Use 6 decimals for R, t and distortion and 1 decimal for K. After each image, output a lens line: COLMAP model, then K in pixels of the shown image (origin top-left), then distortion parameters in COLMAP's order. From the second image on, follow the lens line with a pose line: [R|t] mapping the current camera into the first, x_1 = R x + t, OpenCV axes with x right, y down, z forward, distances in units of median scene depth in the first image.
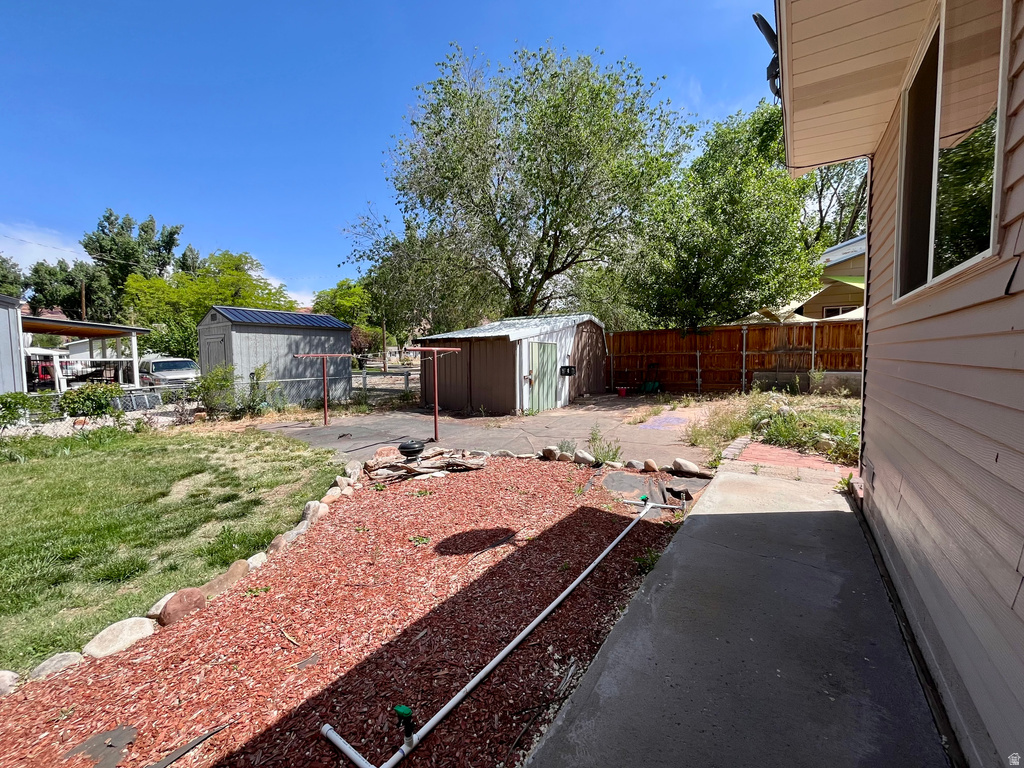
lens RADIAL K [[412.7, 0, 512.6], [0, 412.7, 382.7], [0, 0, 1]] dist [-0.001645, -0.000545]
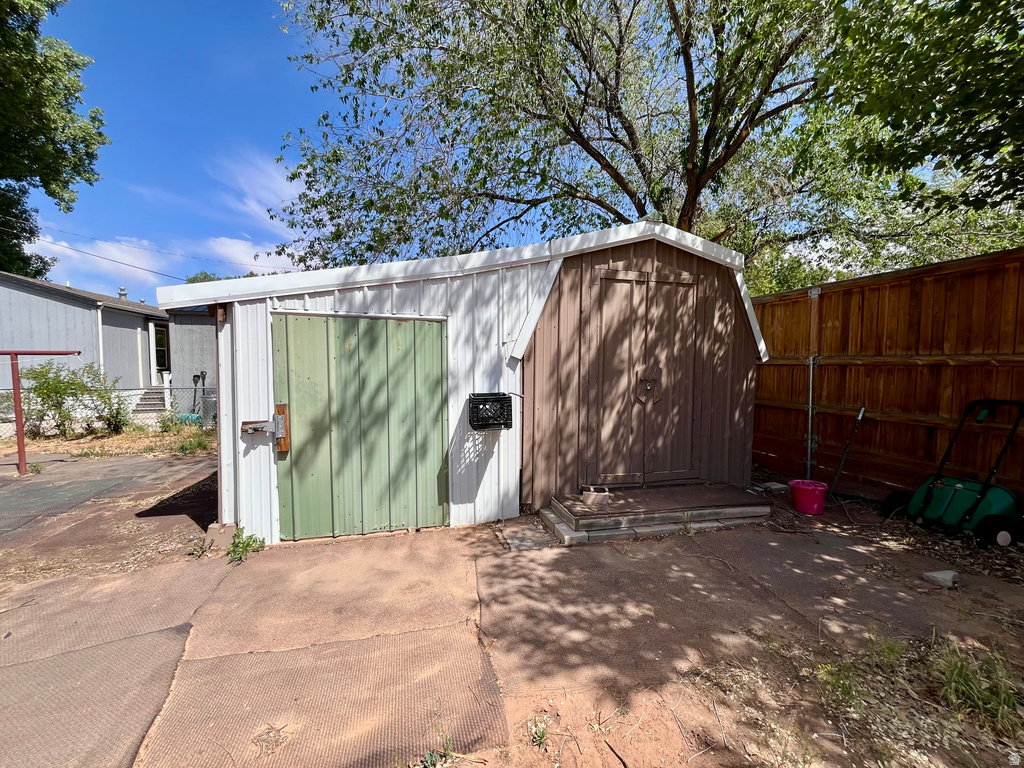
lens RADIAL K [[412.7, 0, 512.6], [0, 412.7, 382.7], [0, 0, 1]] dist [-0.001645, -0.000545]
pose [[0.767546, 0.051683, -0.638907, 0.306415], [-0.052958, 0.998450, 0.017147, -0.050468], [0.638803, 0.020674, 0.769093, 0.711848]]
